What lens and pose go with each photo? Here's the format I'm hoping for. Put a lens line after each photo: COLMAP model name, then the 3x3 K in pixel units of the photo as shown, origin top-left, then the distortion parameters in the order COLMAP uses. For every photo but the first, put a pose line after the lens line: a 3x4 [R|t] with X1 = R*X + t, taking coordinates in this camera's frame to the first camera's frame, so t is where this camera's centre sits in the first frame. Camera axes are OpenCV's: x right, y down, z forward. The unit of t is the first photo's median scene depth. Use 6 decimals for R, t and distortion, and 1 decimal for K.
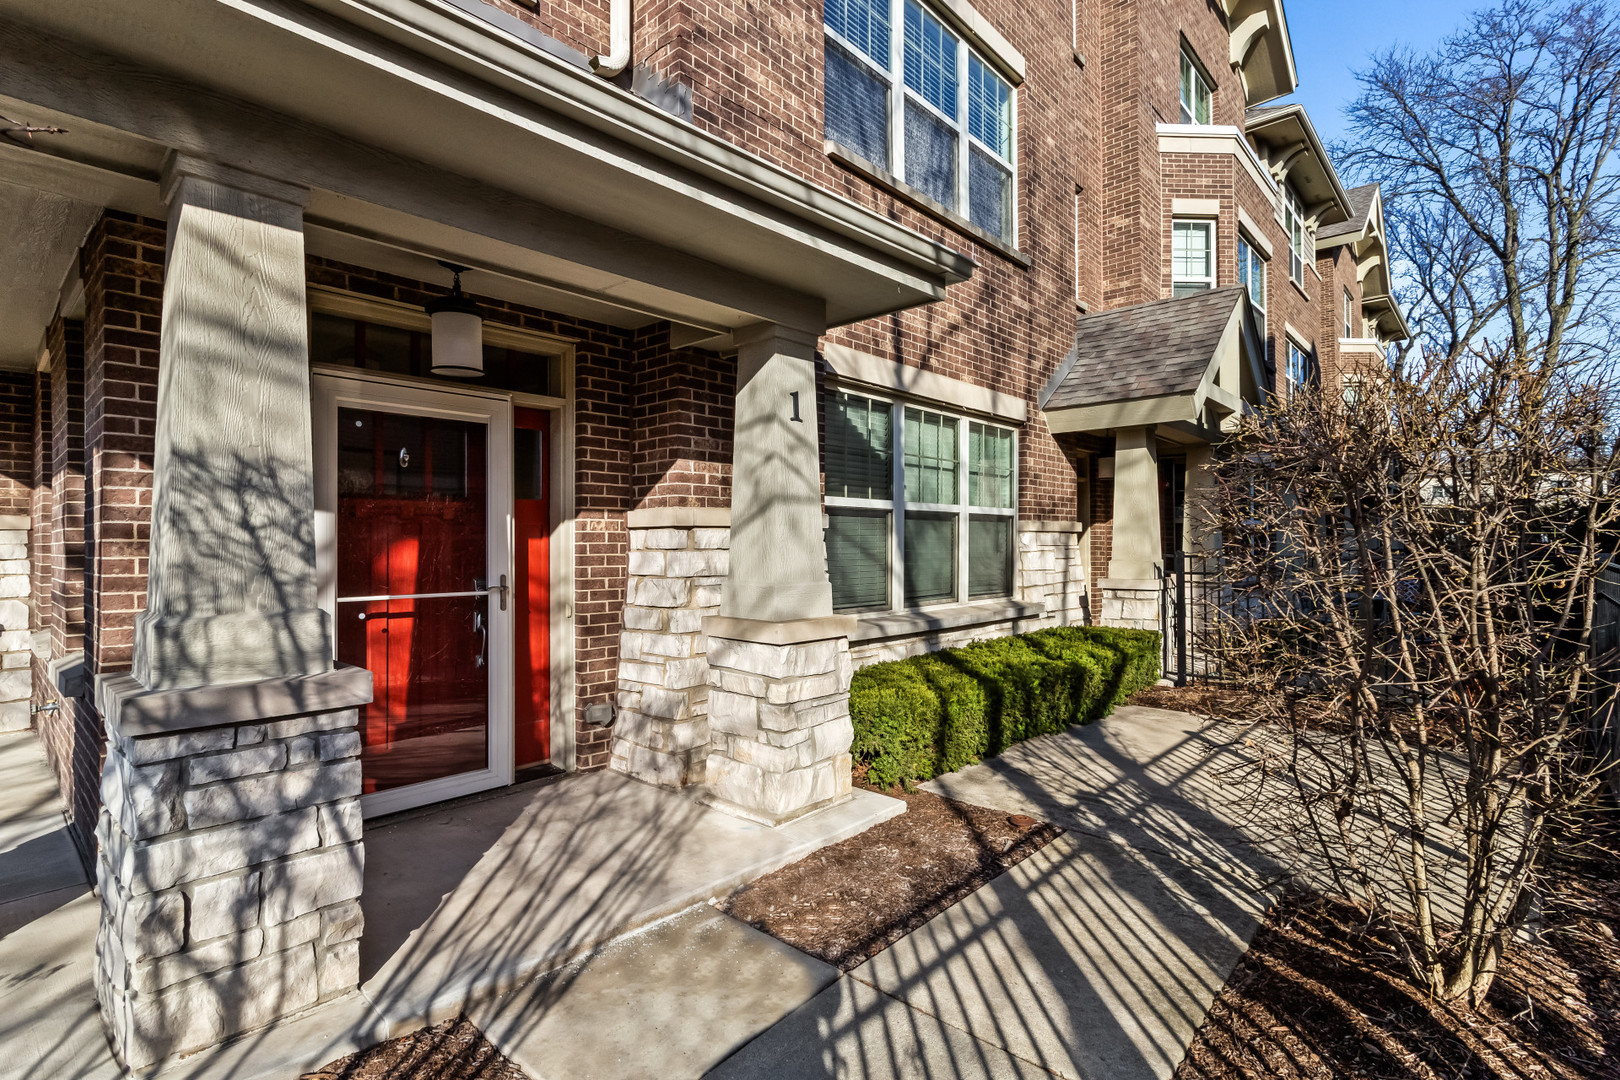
lens RADIAL K [[775.2, 0, 809.5], [0, 775.2, 530.6], [0, 0, 1]] dist [-0.002084, 0.005695]
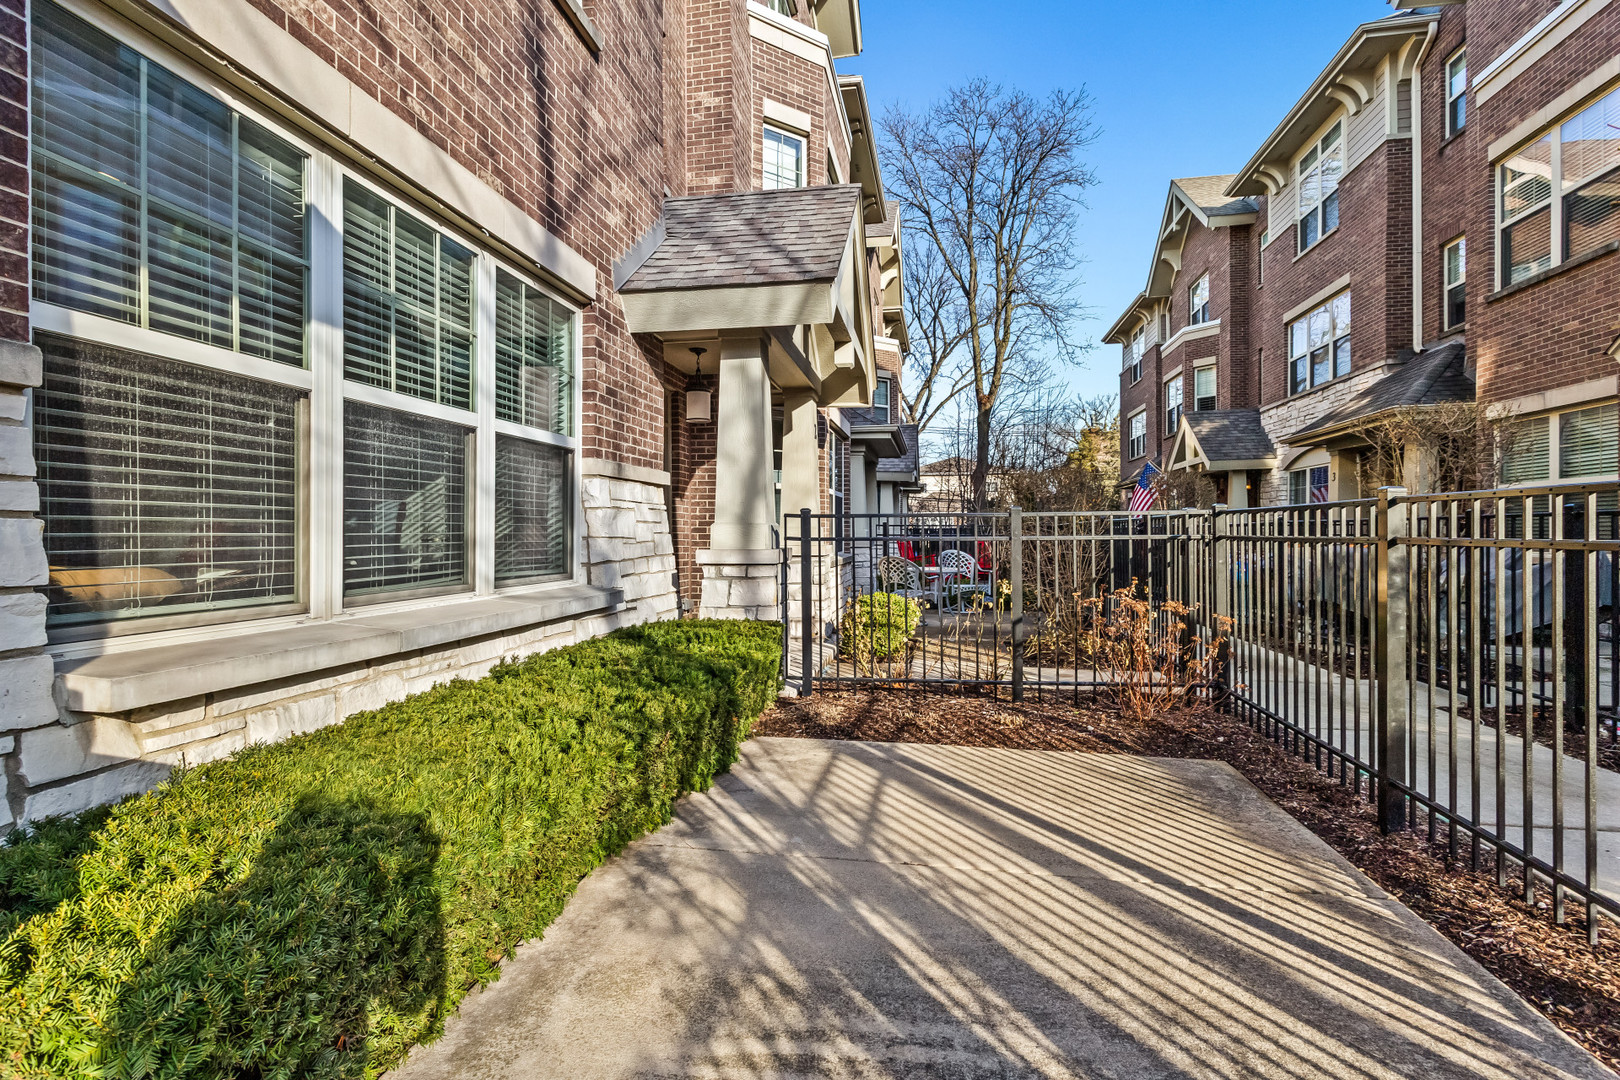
lens RADIAL K [[775.2, 0, 809.5], [0, 775.2, 530.6], [0, 0, 1]] dist [-0.002084, 0.005695]
pose [[0.844059, -0.000934, 0.536249, 0.088101], [-0.004746, 0.999946, 0.009213, 0.038474], [-0.536229, -0.010321, 0.844009, 0.369343]]
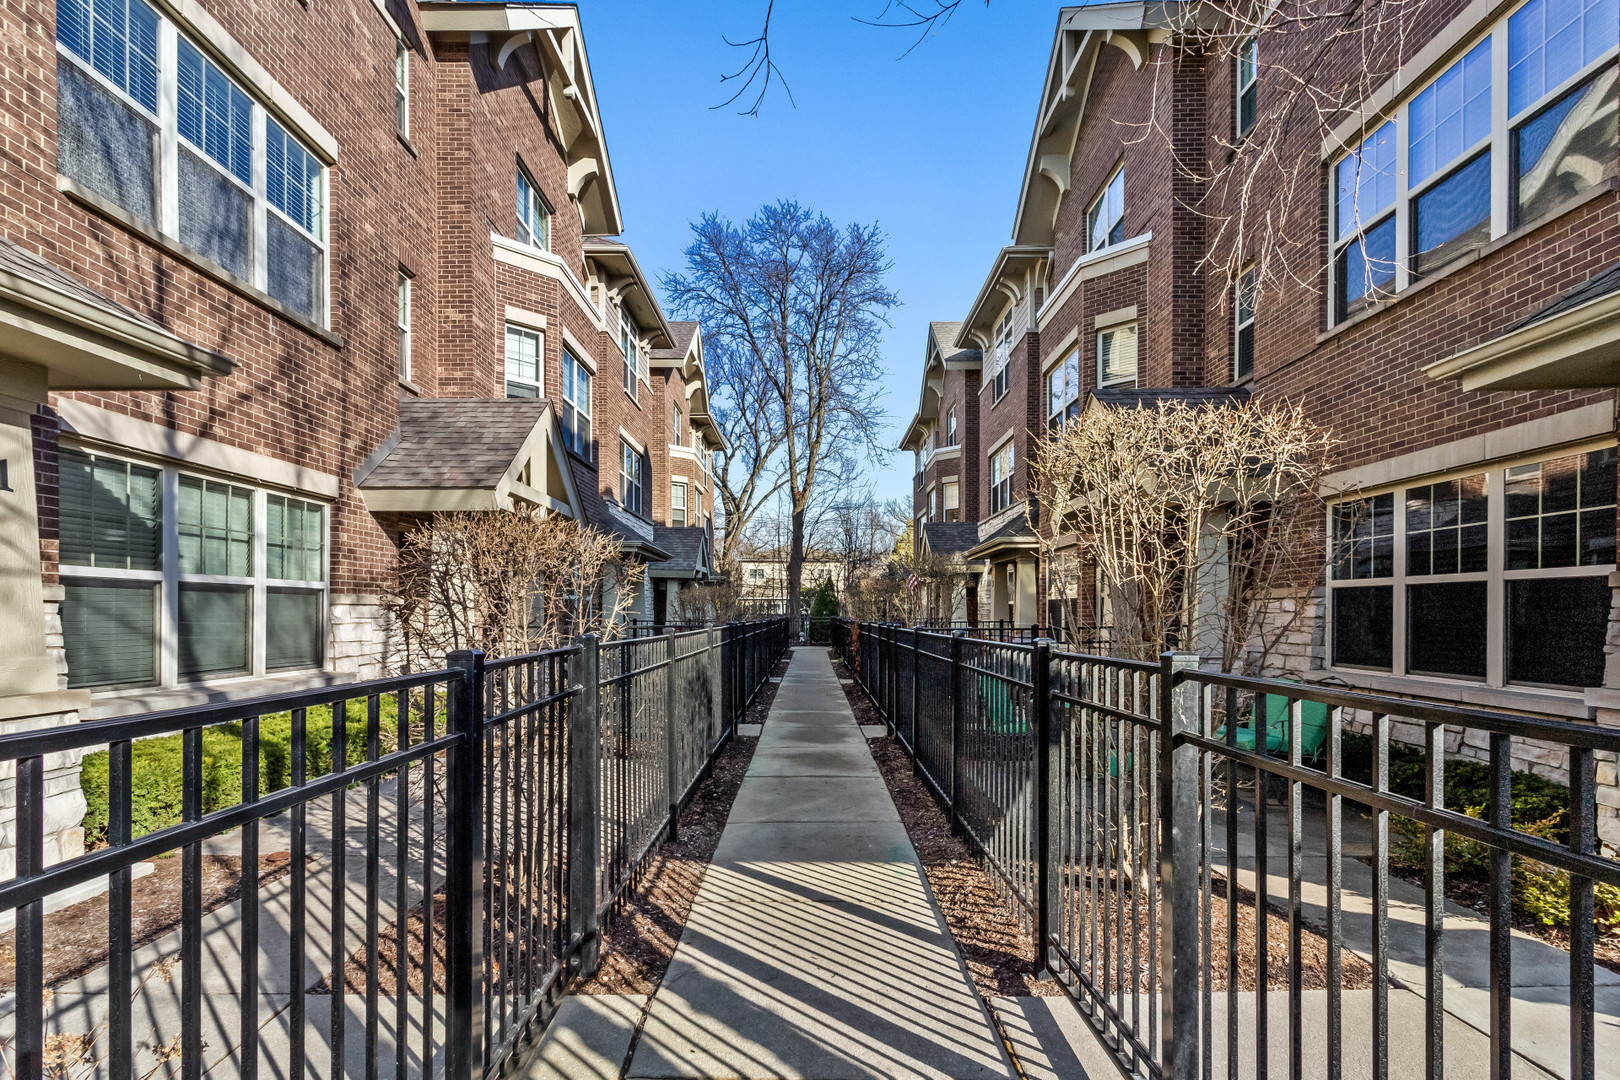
lens RADIAL K [[802.4, 0, 816.0], [0, 802.4, 616.6], [0, 0, 1]] dist [0.001948, -0.000157]
pose [[0.738611, -0.001826, 0.674129, 0.028127], [-0.011524, 0.999816, 0.015335, -0.006220], [-0.674033, -0.019096, 0.738454, -0.216889]]
